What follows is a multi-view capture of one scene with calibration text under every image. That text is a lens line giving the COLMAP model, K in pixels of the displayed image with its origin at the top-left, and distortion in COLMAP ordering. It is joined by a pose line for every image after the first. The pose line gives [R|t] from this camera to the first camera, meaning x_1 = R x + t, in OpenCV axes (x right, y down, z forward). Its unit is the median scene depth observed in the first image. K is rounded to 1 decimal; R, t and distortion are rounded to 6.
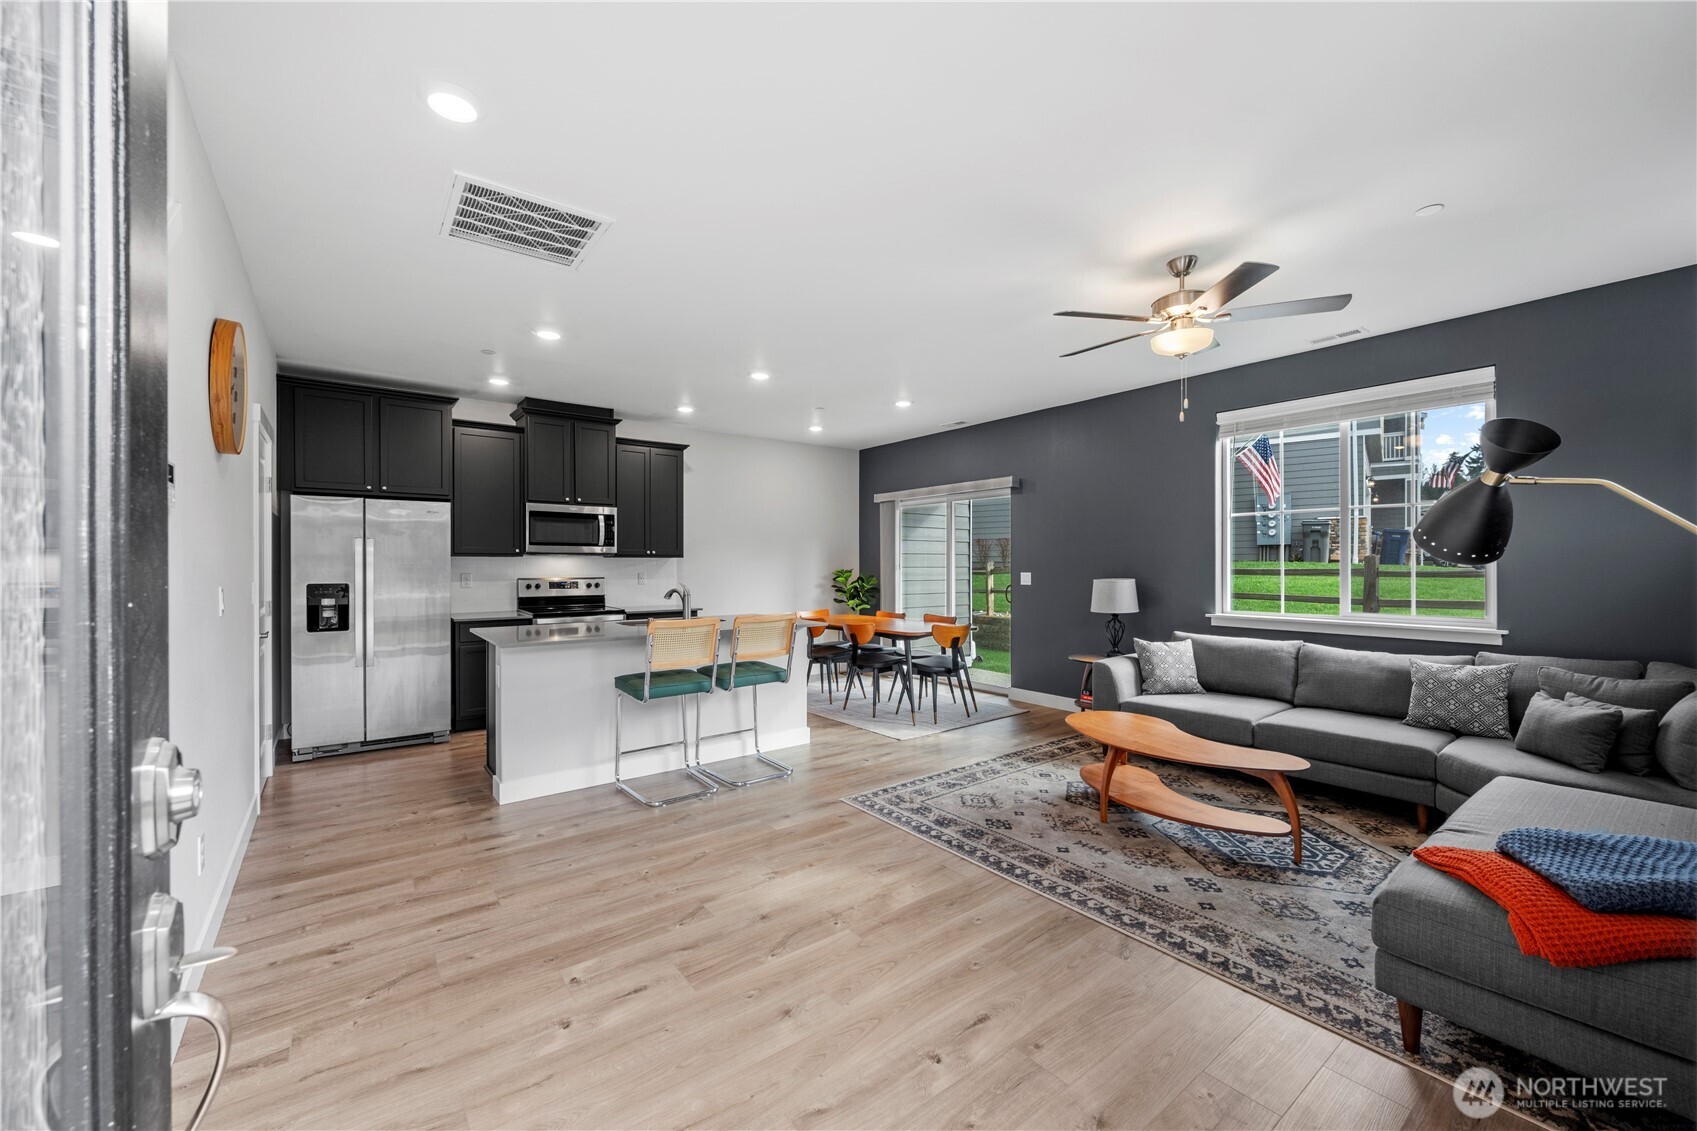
lens RADIAL K [[669.7, 0, 837.7], [0, 669.7, 566.3], [0, 0, 1]] dist [-0.004528, -0.000360]
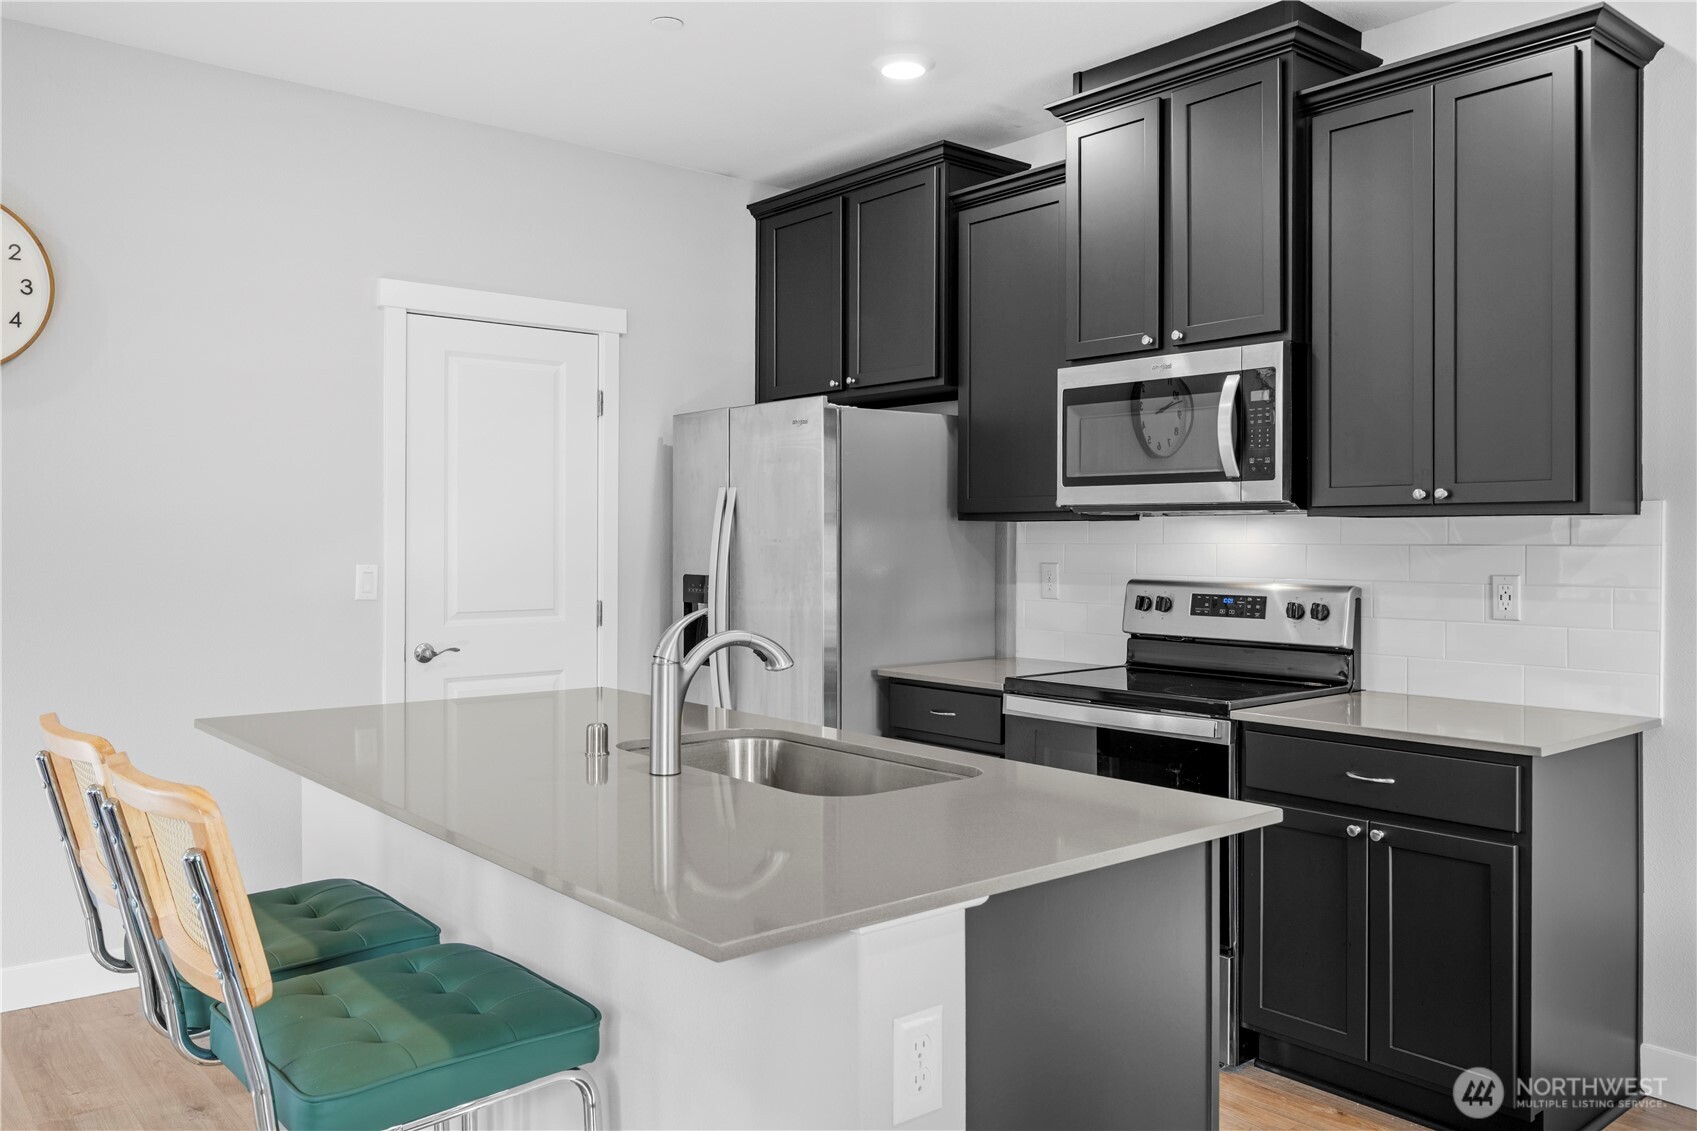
lens RADIAL K [[1295.7, 0, 843.8], [0, 1295.7, 522.9], [0, 0, 1]] dist [-0.032065, -0.005949]
pose [[0.052204, -0.008037, -0.998604, 0.255205], [-0.002322, 0.999964, -0.008169, -0.007441], [0.998634, 0.002745, 0.052183, 0.985285]]
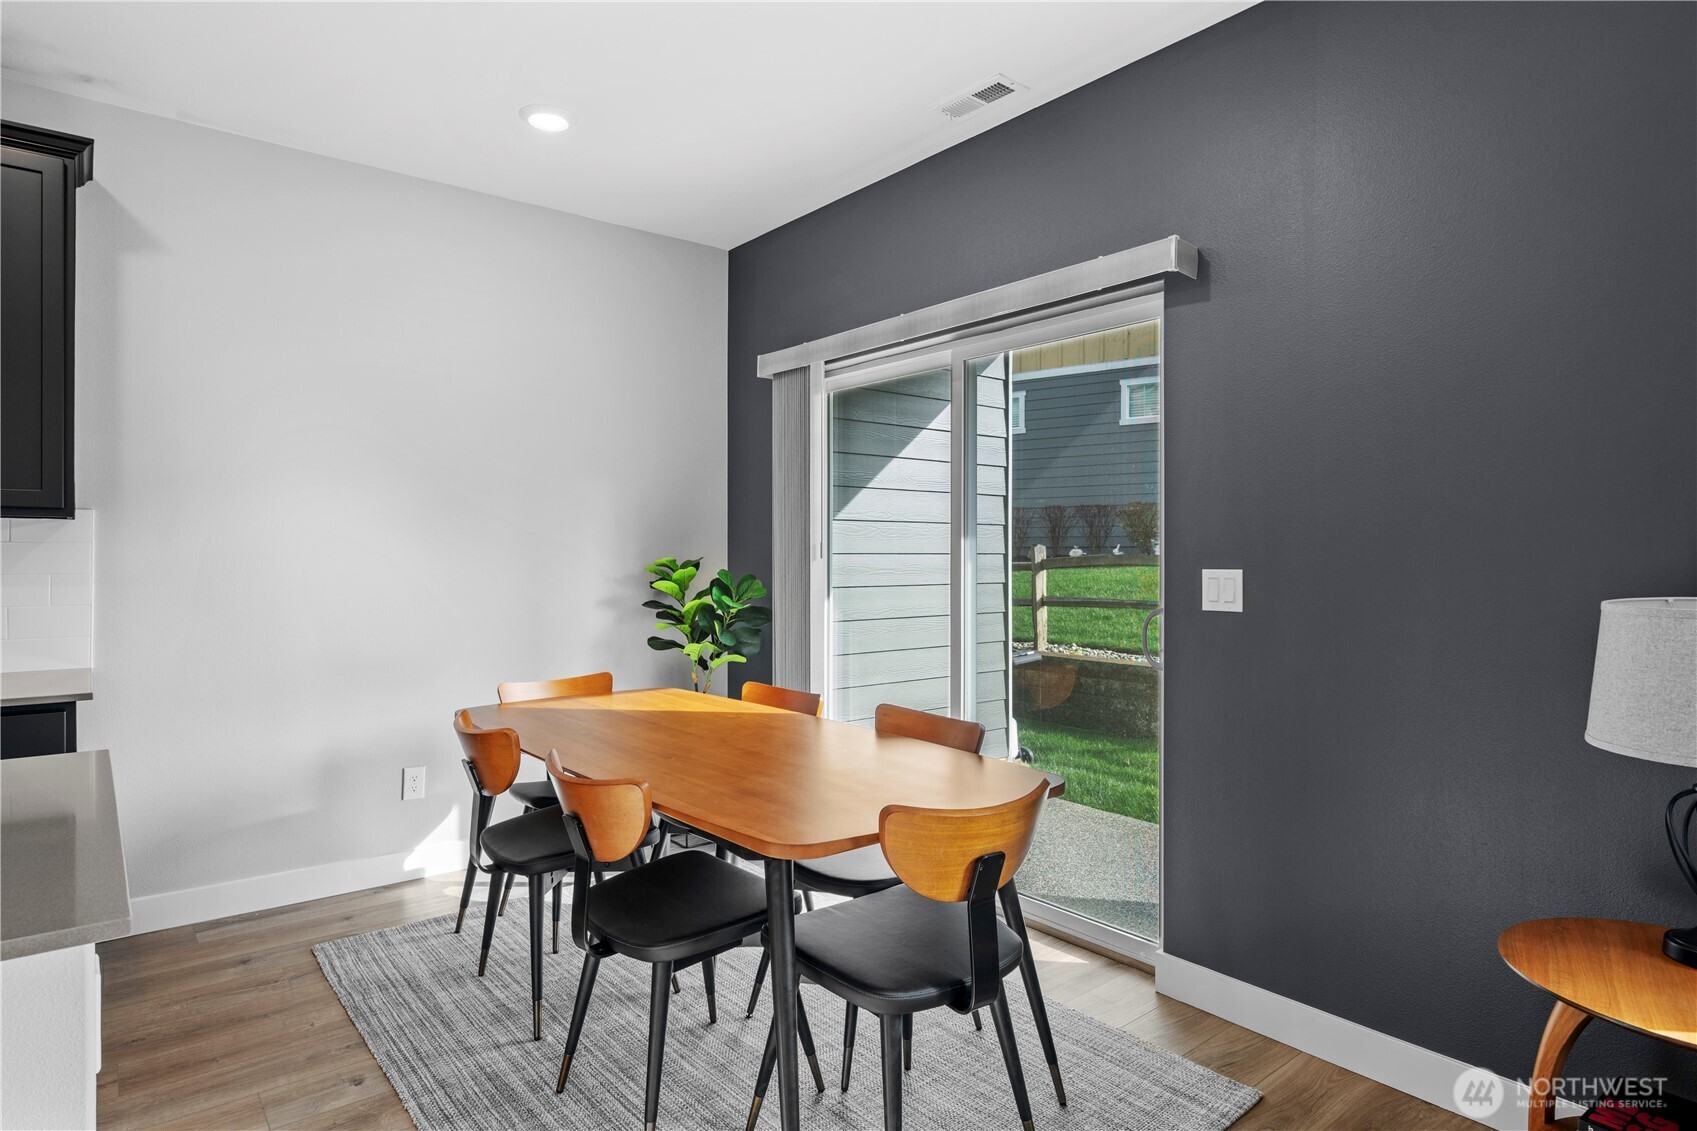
lens RADIAL K [[938.8, 0, 838.7], [0, 938.8, 553.2], [0, 0, 1]] dist [0.001390, -0.000644]
pose [[0.999364, 0.001352, 0.035628, 0.129339], [-0.001242, 0.999994, -0.003103, 0.005067], [-0.035632, 0.003056, 0.999360, 0.768367]]
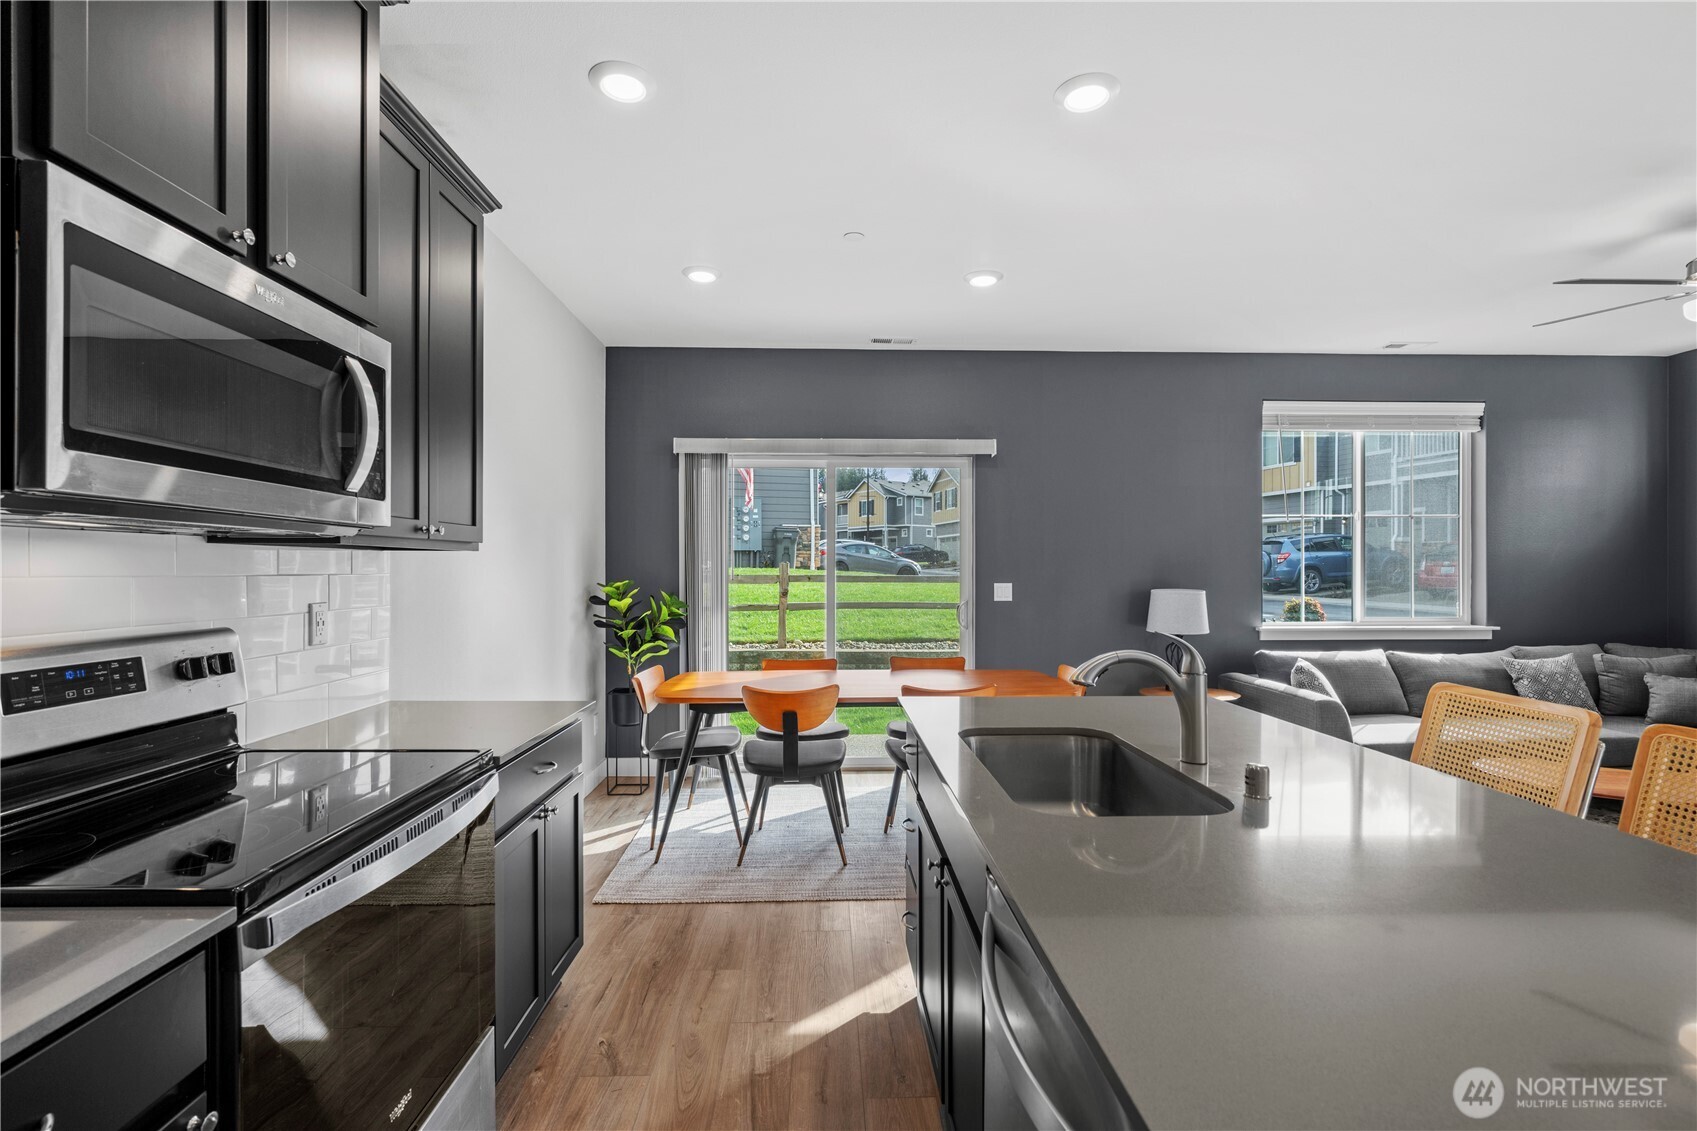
lens RADIAL K [[763.6, 0, 845.4], [0, 763.6, 573.4], [0, 0, 1]] dist [-0.001138, -0.000096]
pose [[0.571386, -0.003065, 0.820676, -0.580849], [0.002679, 0.999995, 0.001870, -0.002893], [-0.820677, 0.001130, 0.571391, 0.879134]]
